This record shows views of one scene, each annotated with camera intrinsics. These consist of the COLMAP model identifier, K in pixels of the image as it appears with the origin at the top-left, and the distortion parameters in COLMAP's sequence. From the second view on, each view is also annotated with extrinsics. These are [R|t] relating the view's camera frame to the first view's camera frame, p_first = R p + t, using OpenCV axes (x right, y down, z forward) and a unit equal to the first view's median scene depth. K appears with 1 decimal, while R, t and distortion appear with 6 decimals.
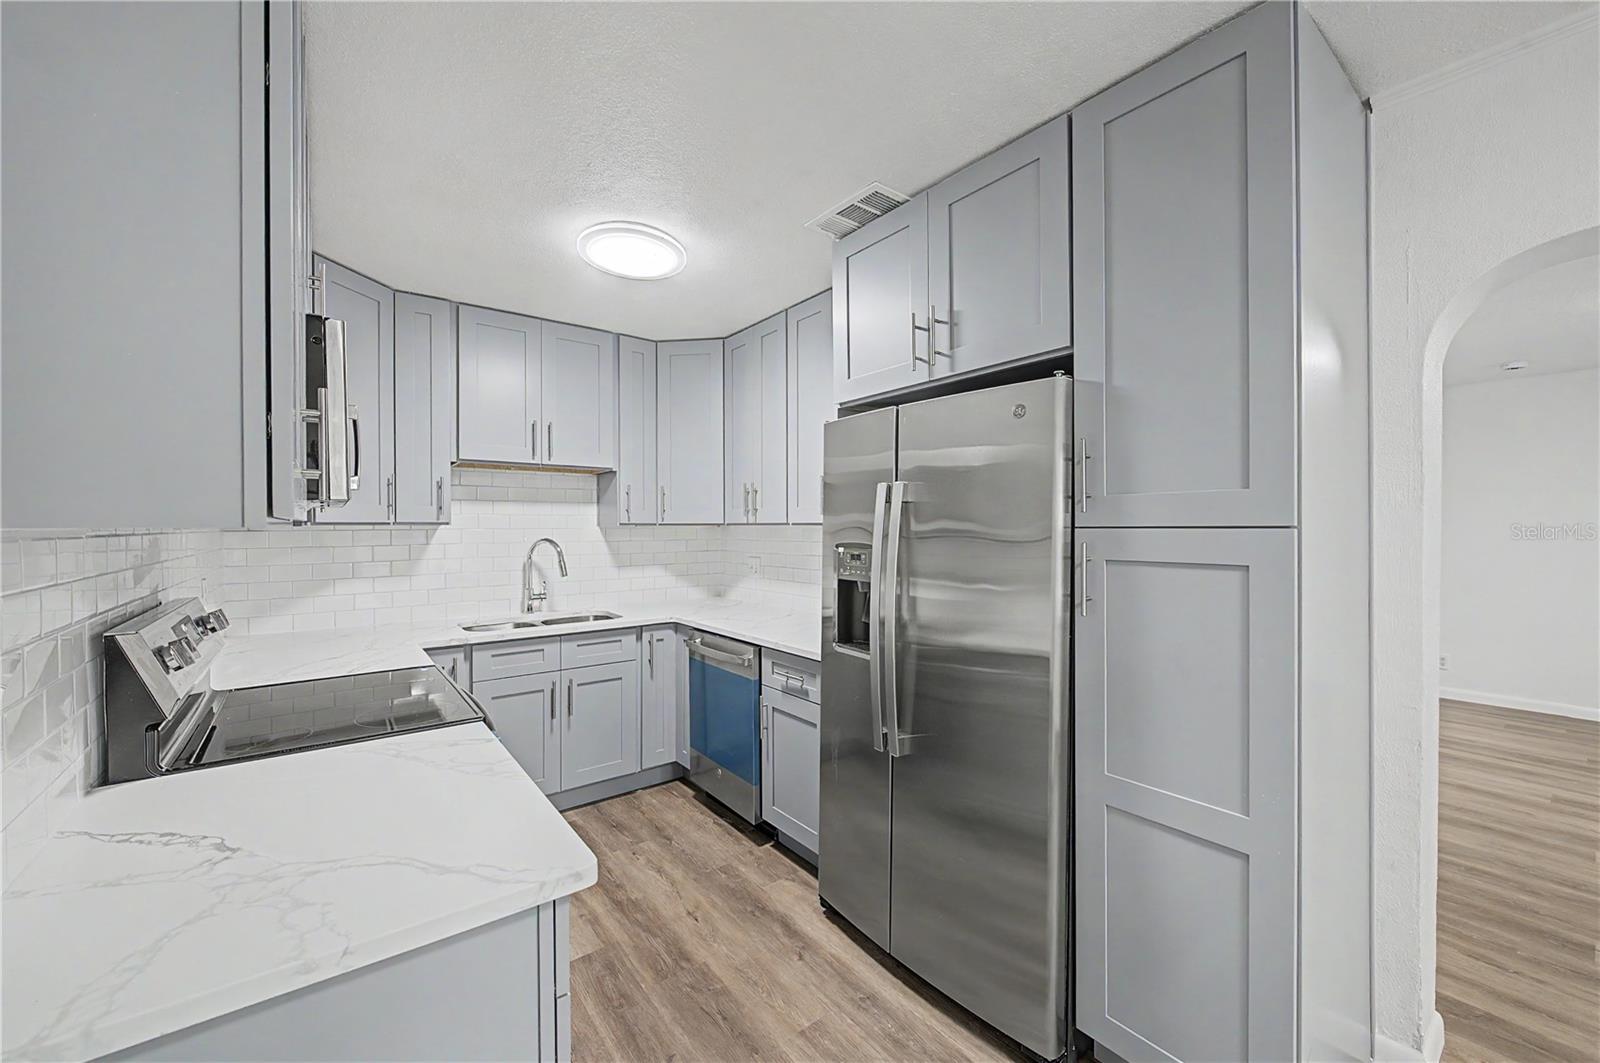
lens RADIAL K [[624.0, 0, 799.7], [0, 624.0, 528.2], [0, 0, 1]] dist [0.000282, -0.000357]
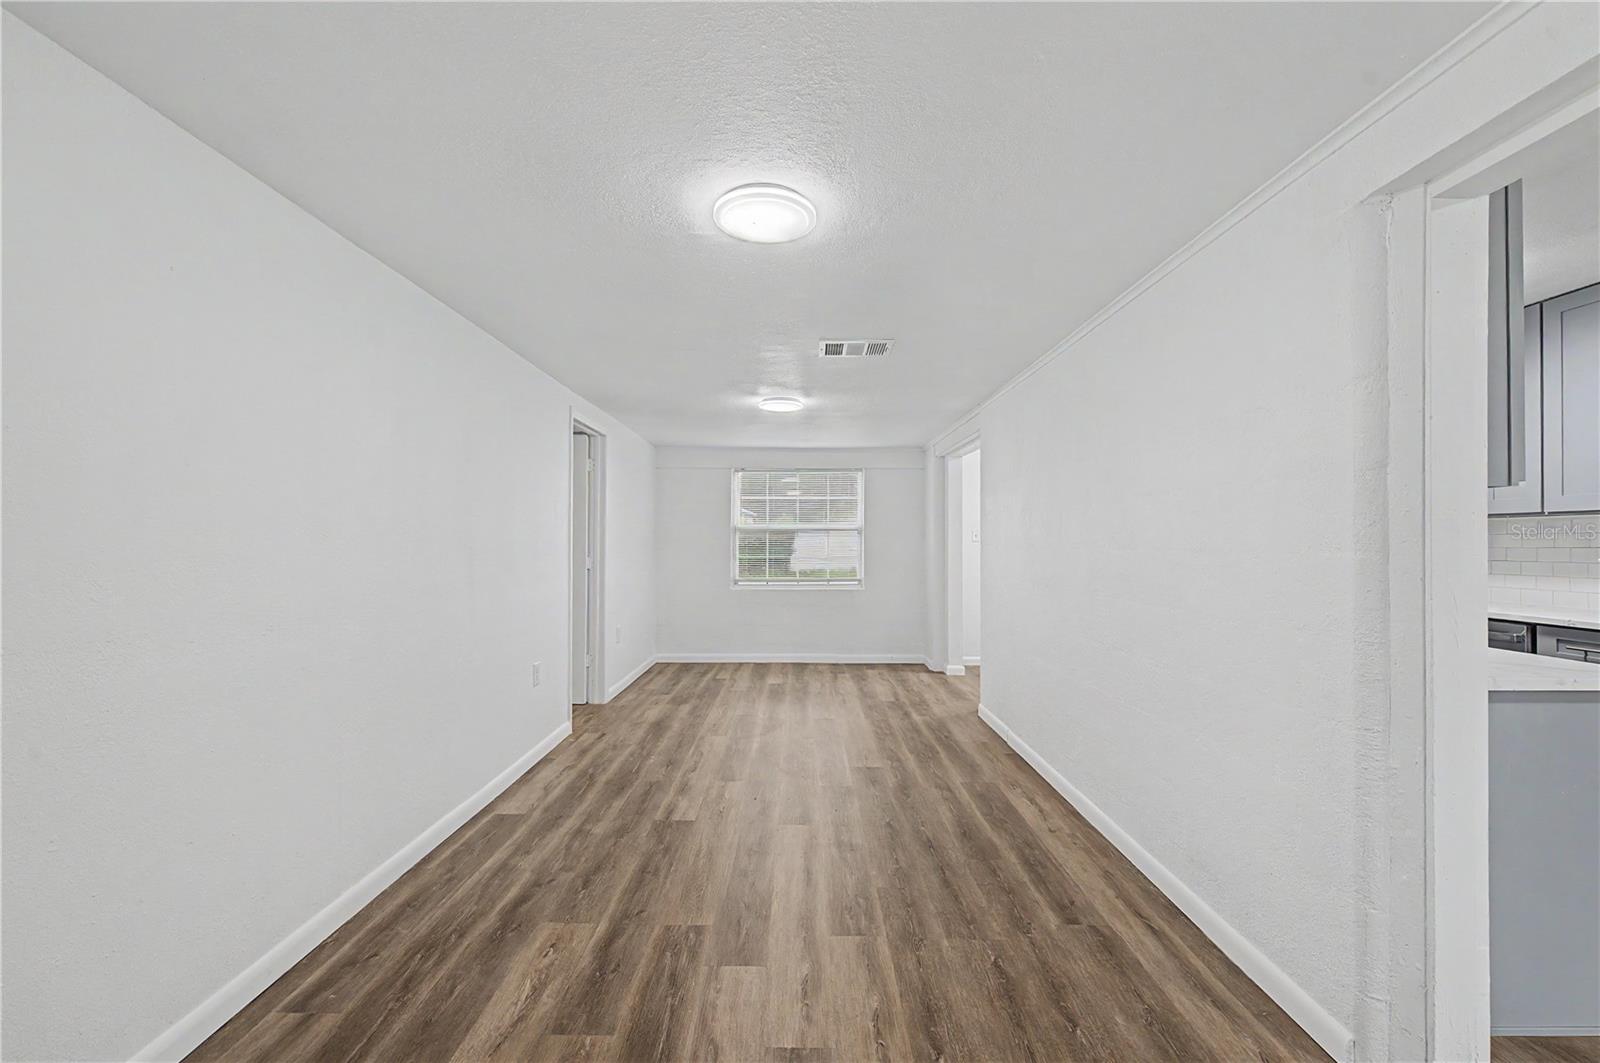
lens RADIAL K [[634.3, 0, 799.5], [0, 634.3, 536.7], [0, 0, 1]] dist [-0.000786, -0.001928]
pose [[0.795874, -0.000410, -0.605462, -0.400725], [-0.006473, 0.999937, -0.009185, 0.055085], [0.605428, 0.011229, 0.795821, -0.614202]]
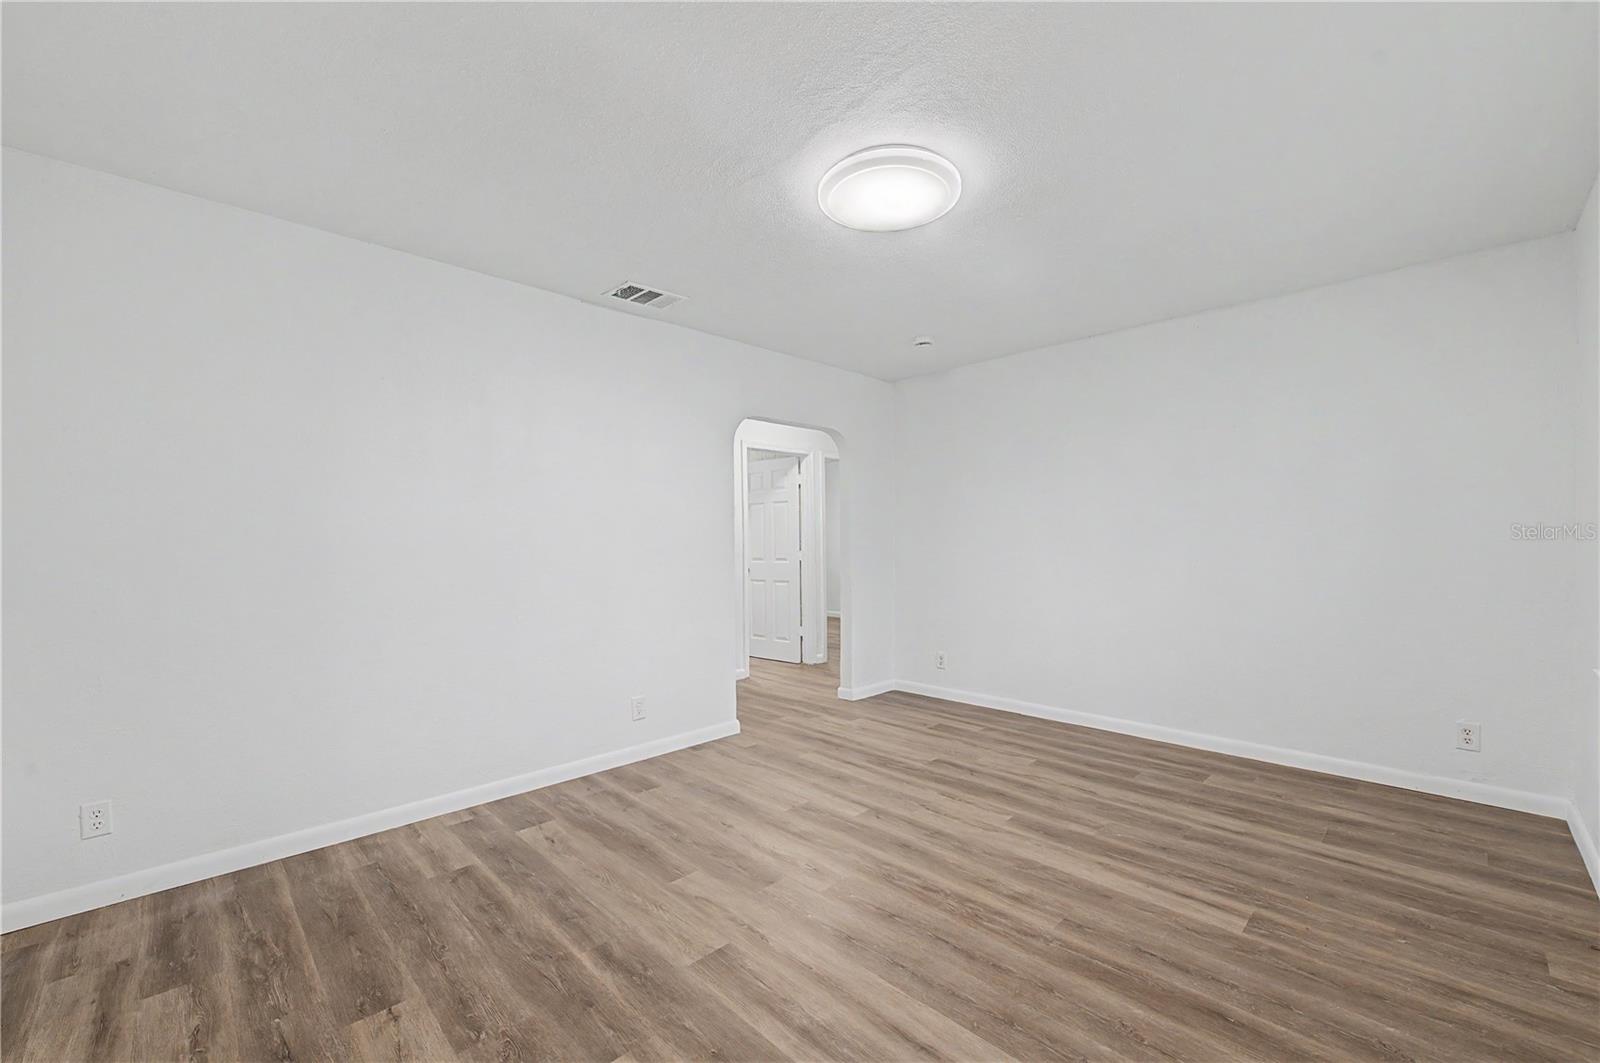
lens RADIAL K [[647.7, 0, 802.0], [0, 647.7, 550.5], [0, 0, 1]] dist [-0.003209, -0.000676]
pose [[0.992183, -0.009432, 0.124435, 1.264737], [0.008433, 0.999928, 0.008555, 0.065335], [-0.124507, -0.007438, 0.992191, 0.088982]]
